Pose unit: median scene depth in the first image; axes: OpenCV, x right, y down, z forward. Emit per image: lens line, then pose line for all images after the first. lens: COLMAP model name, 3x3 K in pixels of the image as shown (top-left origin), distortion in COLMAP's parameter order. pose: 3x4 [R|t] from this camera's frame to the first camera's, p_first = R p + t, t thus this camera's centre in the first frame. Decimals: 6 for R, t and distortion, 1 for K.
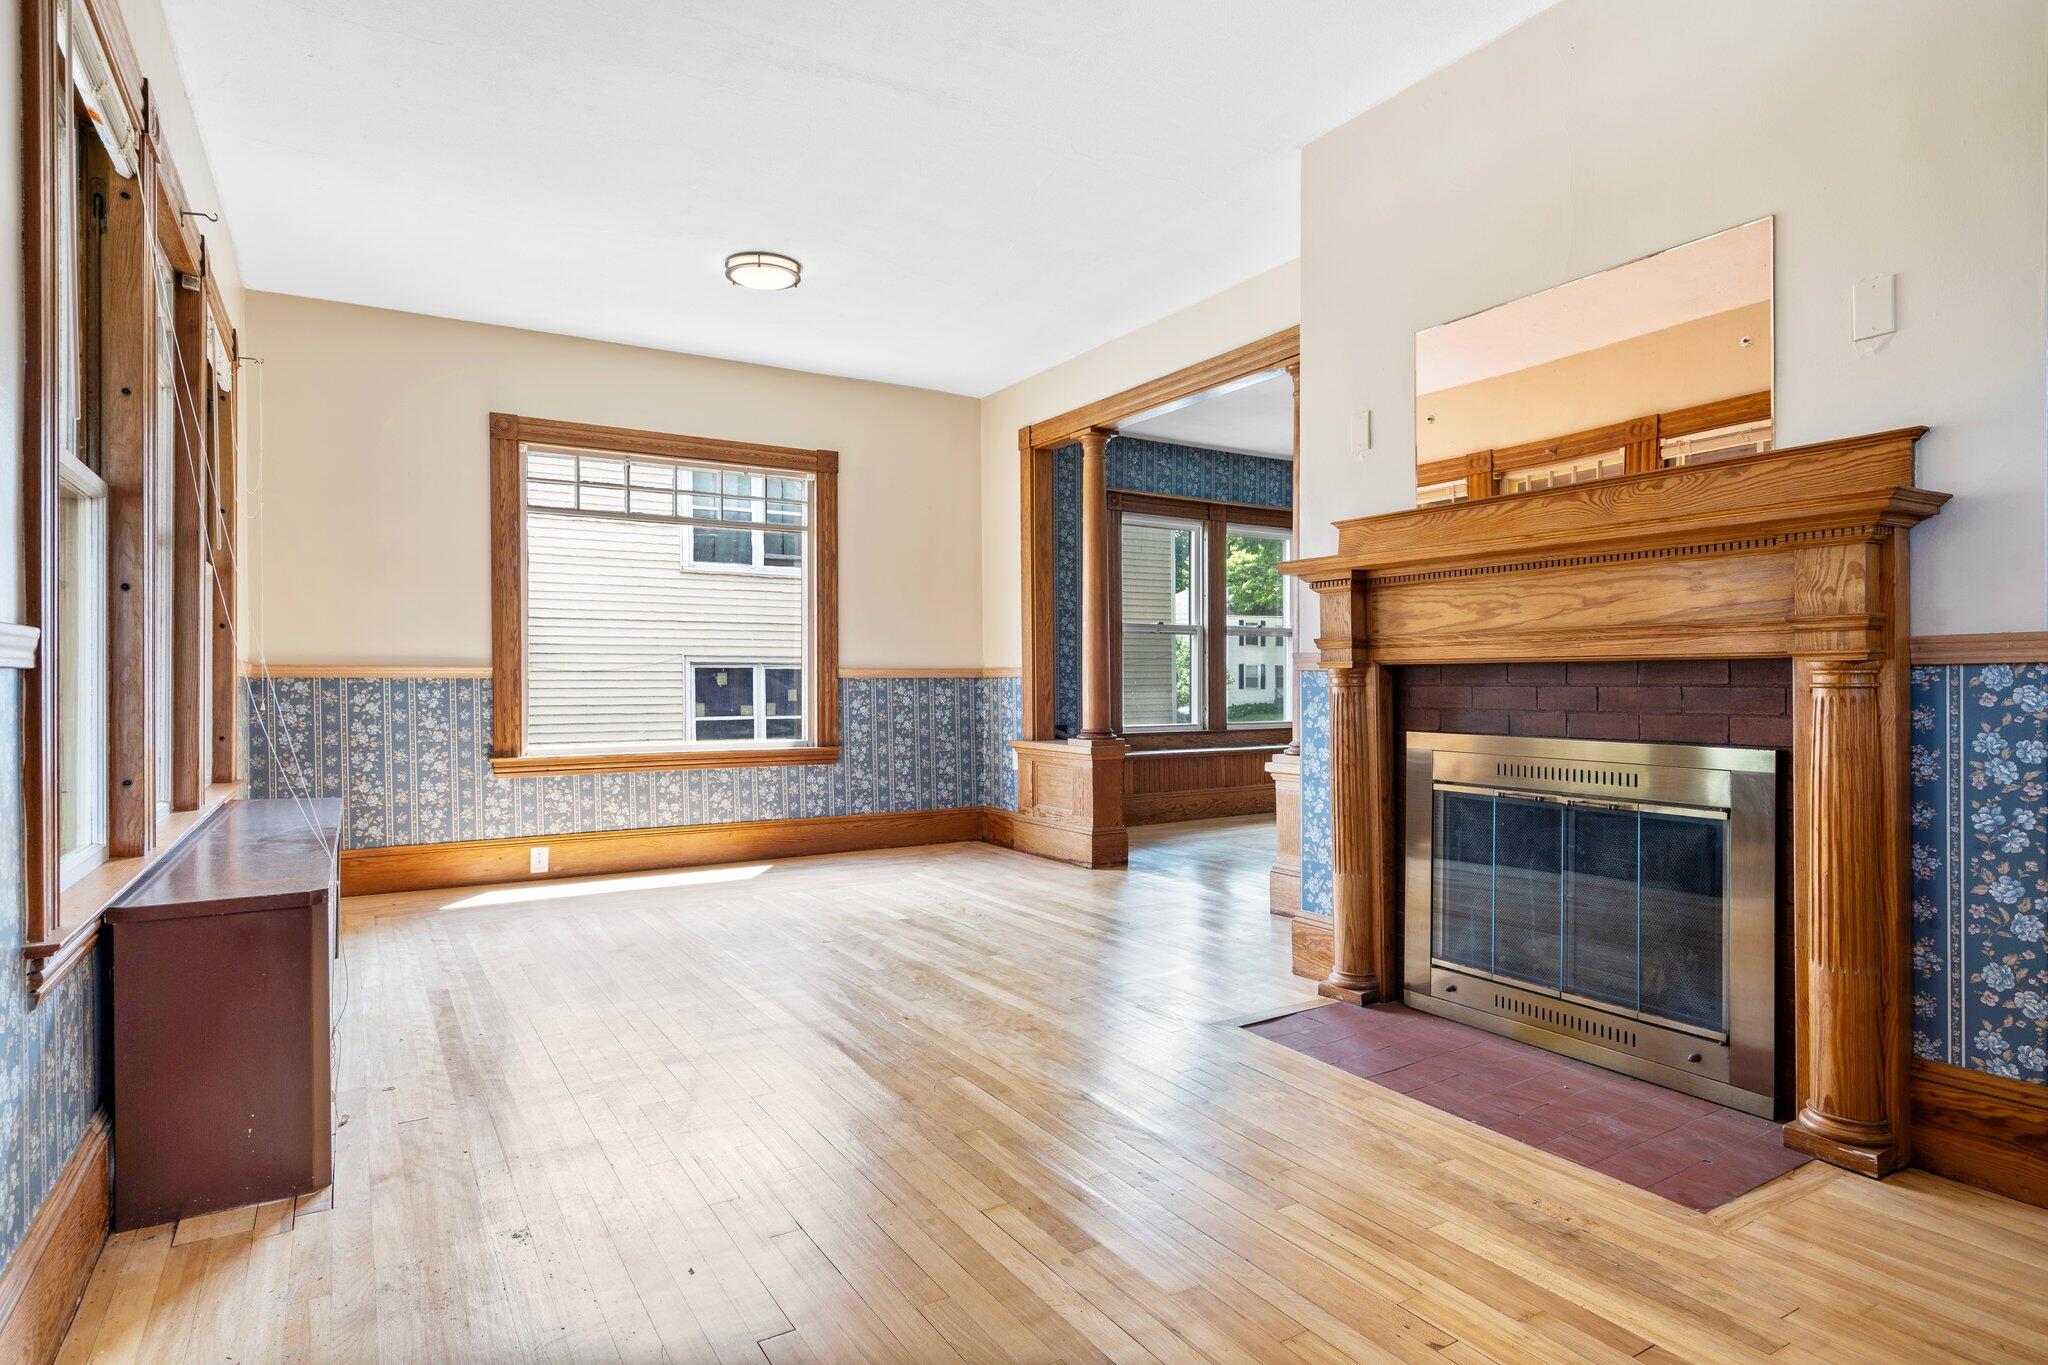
lens RADIAL K [[1094.3, 0, 1021.0], [0, 1094.3, 685.6], [0, 0, 1]] dist [0.007320, 0.000755]
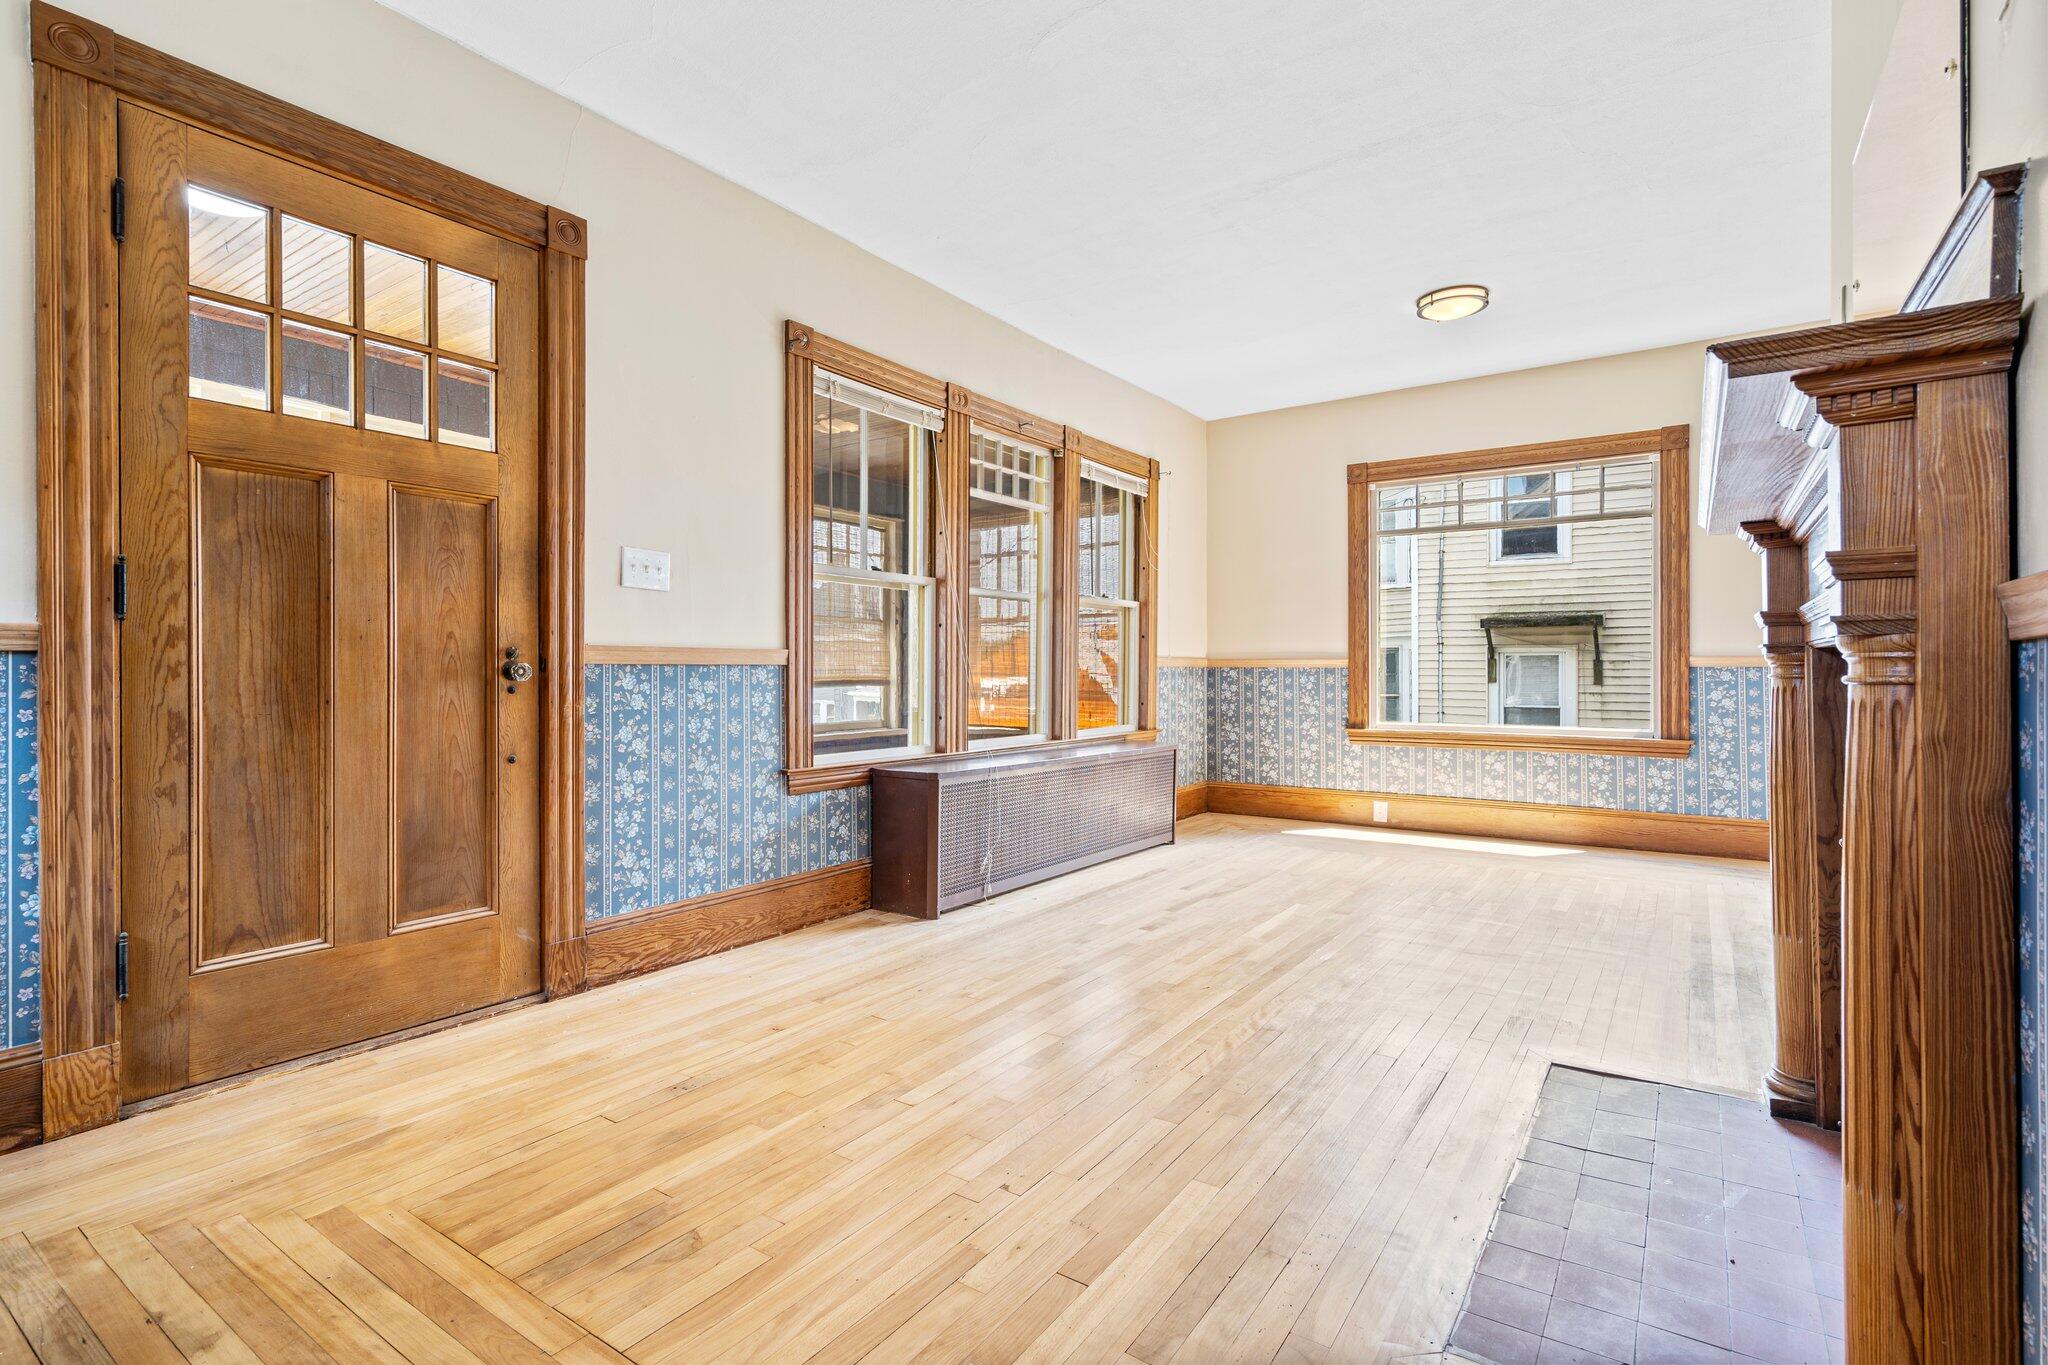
lens RADIAL K [[981.2, 0, 1020.8], [0, 981.2, 674.6], [0, 0, 1]] dist [0.004084, 0.000212]
pose [[0.409436, 0.006107, -0.912319, 0.420224], [-0.004817, 0.999978, 0.004533, -0.001613], [0.912326, 0.002538, 0.409456, 0.159679]]
